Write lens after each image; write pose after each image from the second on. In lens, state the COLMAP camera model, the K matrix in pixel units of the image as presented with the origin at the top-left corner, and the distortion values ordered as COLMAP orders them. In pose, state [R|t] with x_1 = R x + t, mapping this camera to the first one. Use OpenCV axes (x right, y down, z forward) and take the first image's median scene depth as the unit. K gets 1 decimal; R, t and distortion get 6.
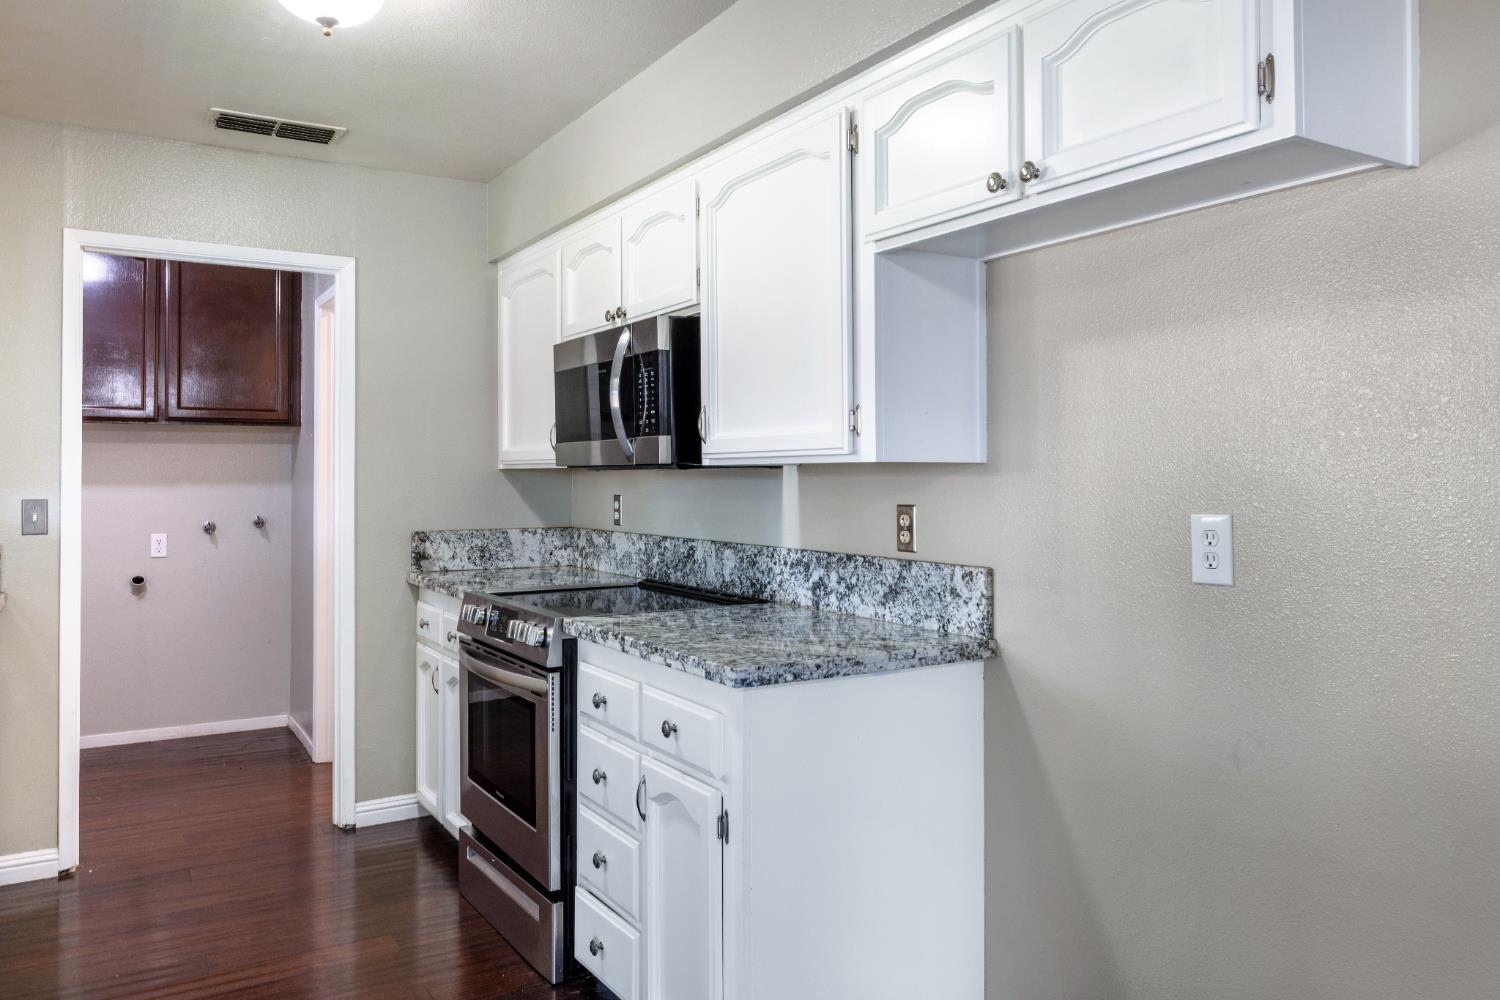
lens RADIAL K [[1079.6, 0, 752.5], [0, 1079.6, 462.6], [0, 0, 1]] dist [0.002364, 0.001372]
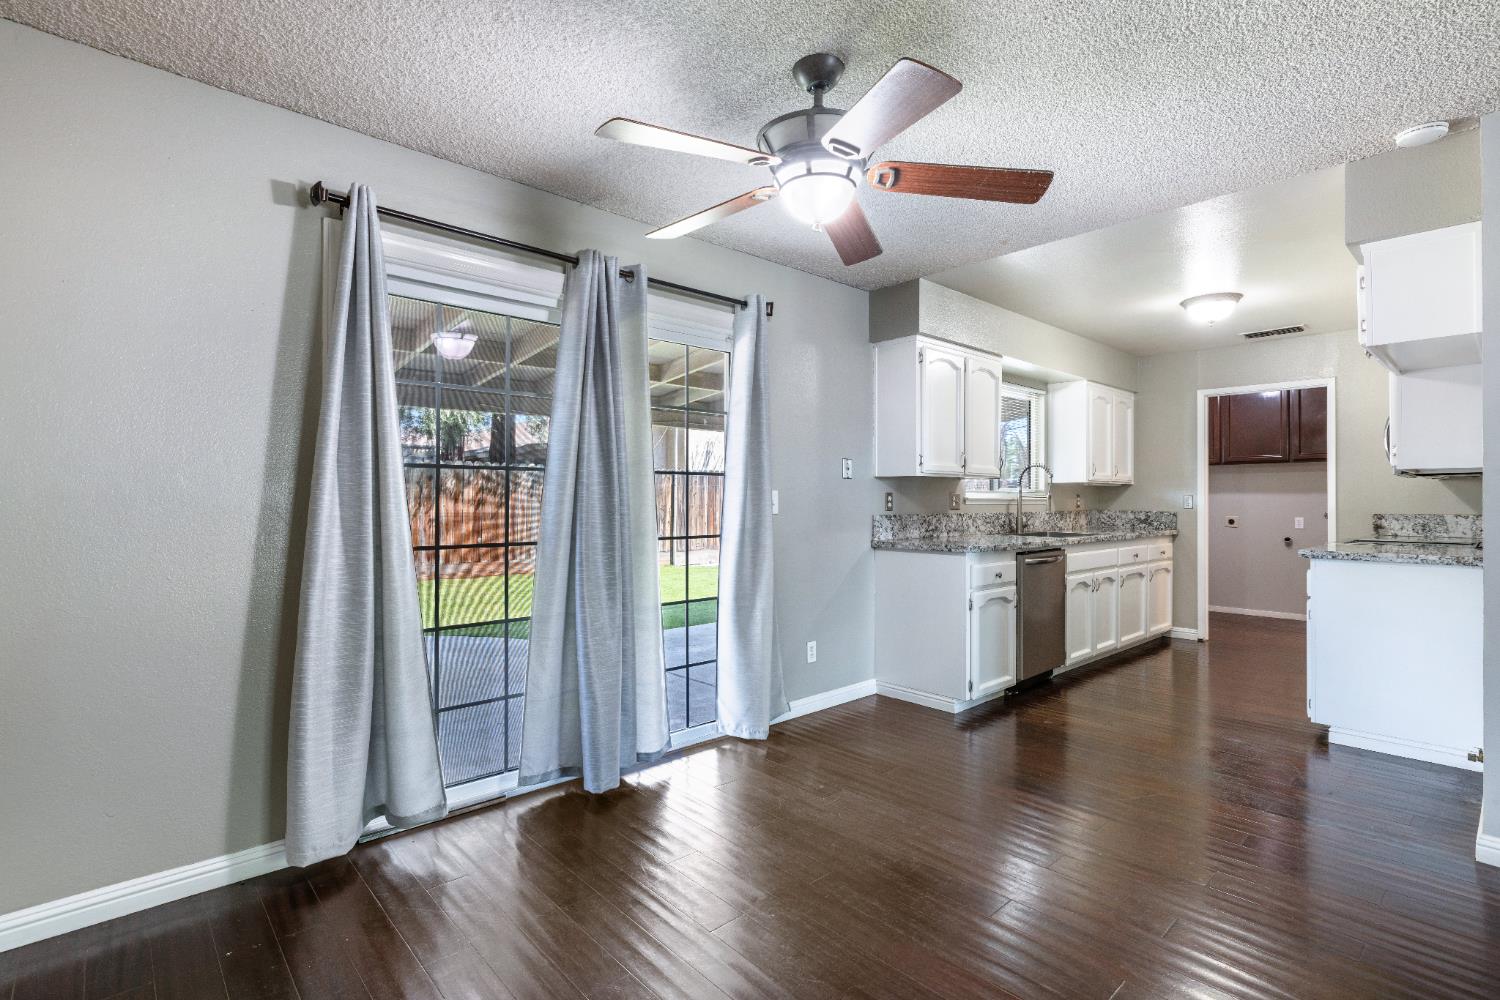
lens RADIAL K [[711.0, 0, 750.5], [0, 711.0, 493.4], [0, 0, 1]] dist [-0.006176, 0.001611]
pose [[0.187995, -0.006846, -0.982146, 0.954458], [0.009731, 0.999940, -0.005108, 0.031863], [0.982122, -0.008597, 0.188051, -0.427864]]
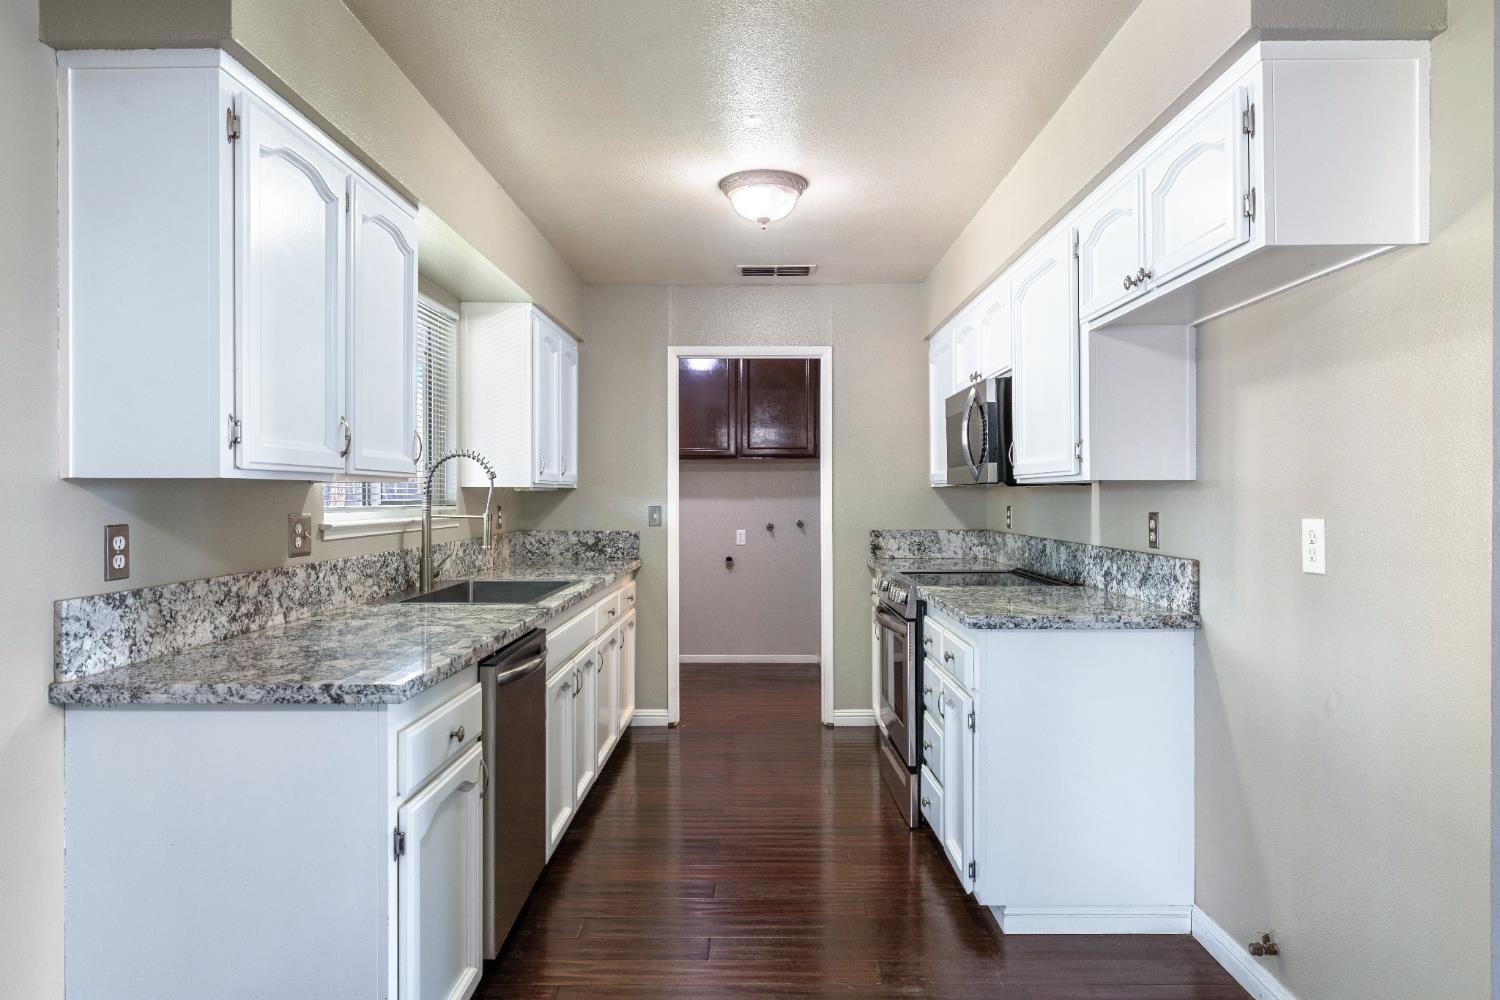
lens RADIAL K [[912.6, 0, 754.9], [0, 912.6, 493.7], [0, 0, 1]] dist [0.001405, 0.001622]
pose [[0.849713, -0.000939, -0.527244, 0.272288], [0.007594, 0.999916, 0.010457, 0.000889], [0.527191, -0.012889, 0.849649, -0.173343]]
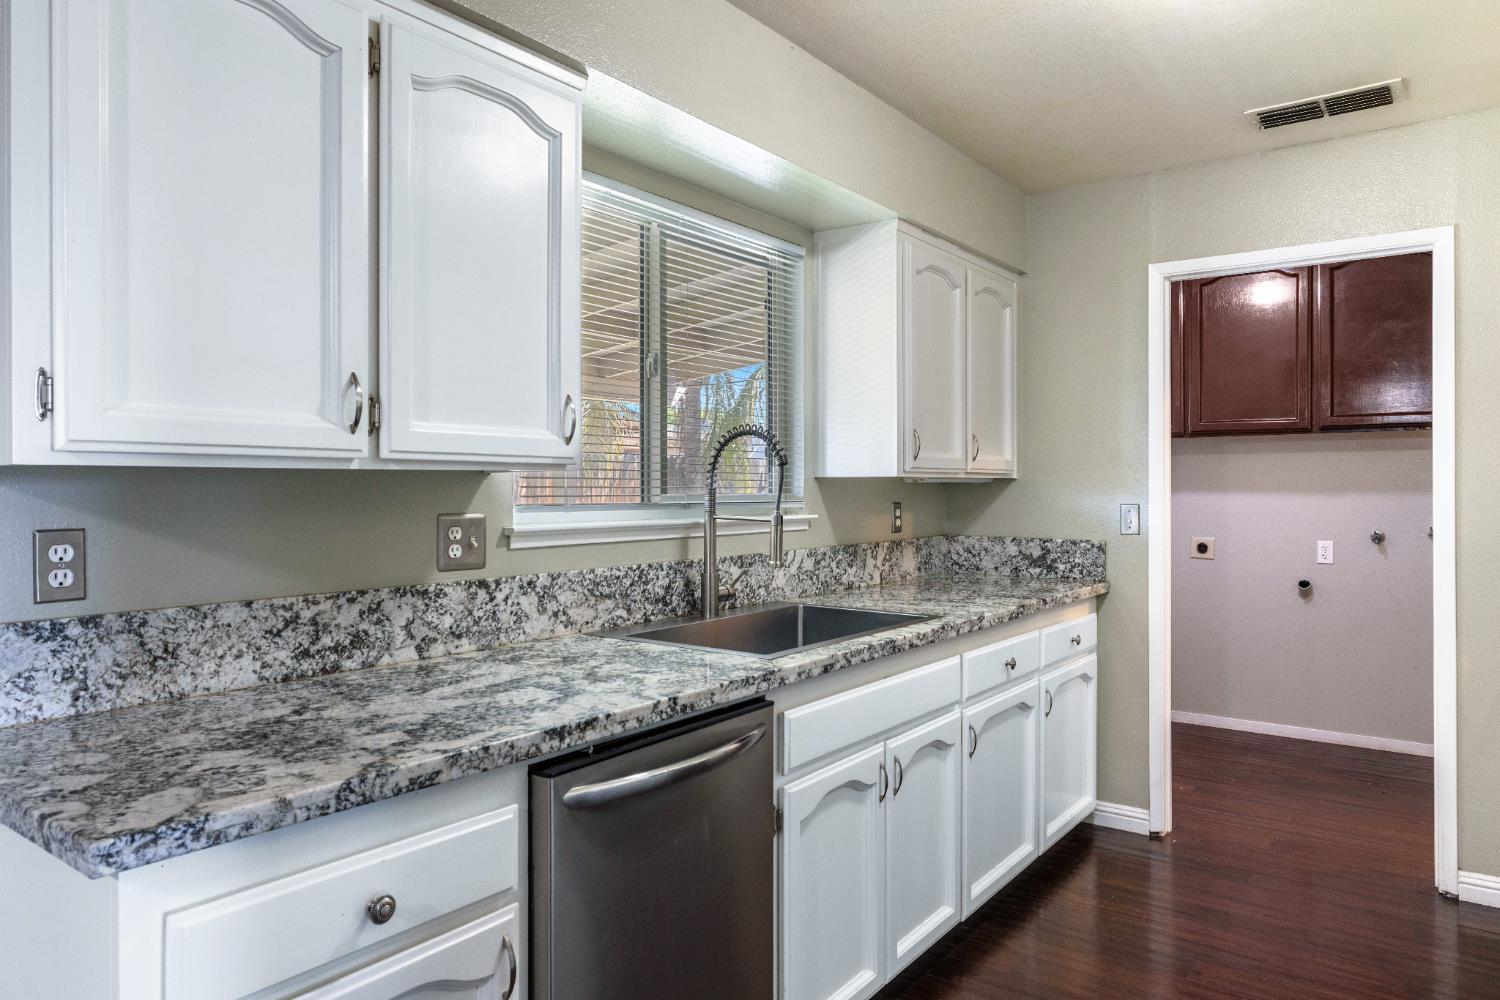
lens RADIAL K [[956.4, 0, 747.1], [0, 956.4, 484.7], [0, 0, 1]] dist [-0.004006, -0.001161]
pose [[0.364221, -0.001604, -0.931311, 0.161855], [0.012555, 0.999916, 0.003189, 0.005143], [0.931228, -0.012854, 0.364211, 0.279357]]
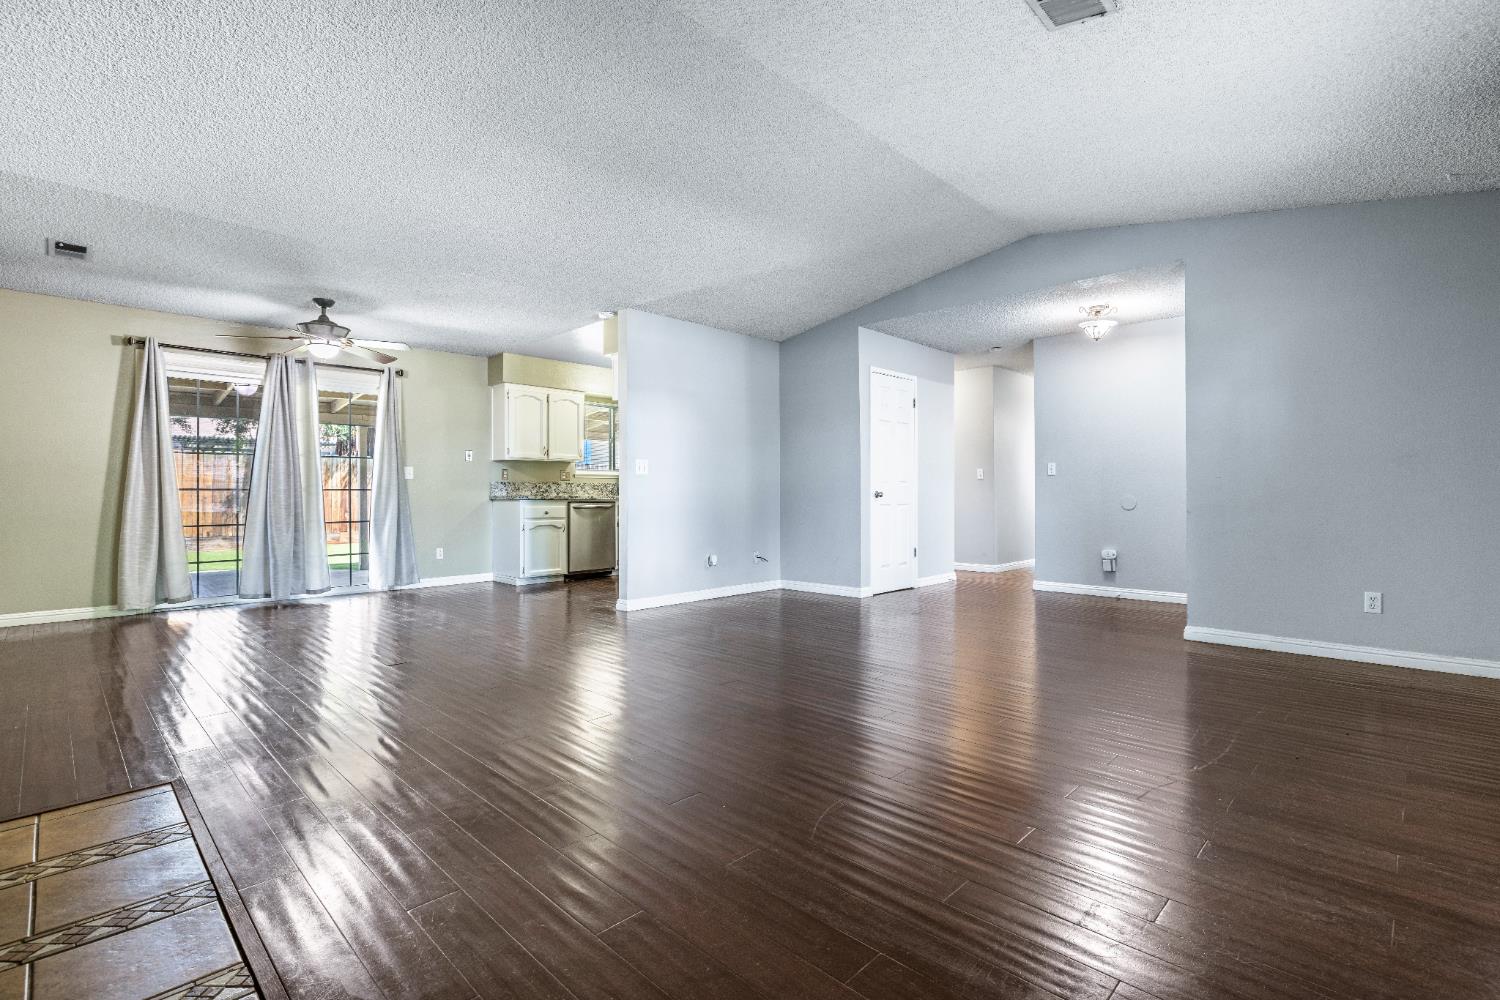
lens RADIAL K [[711.0, 0, 765.9], [0, 711.0, 496.9], [0, 0, 1]] dist [-0.006176, 0.001611]
pose [[0.253278, 0.004186, -0.967385, 2.329989], [0.011921, 0.999901, 0.007447, 0.117876], [0.967320, -0.013418, 0.253203, 0.392300]]
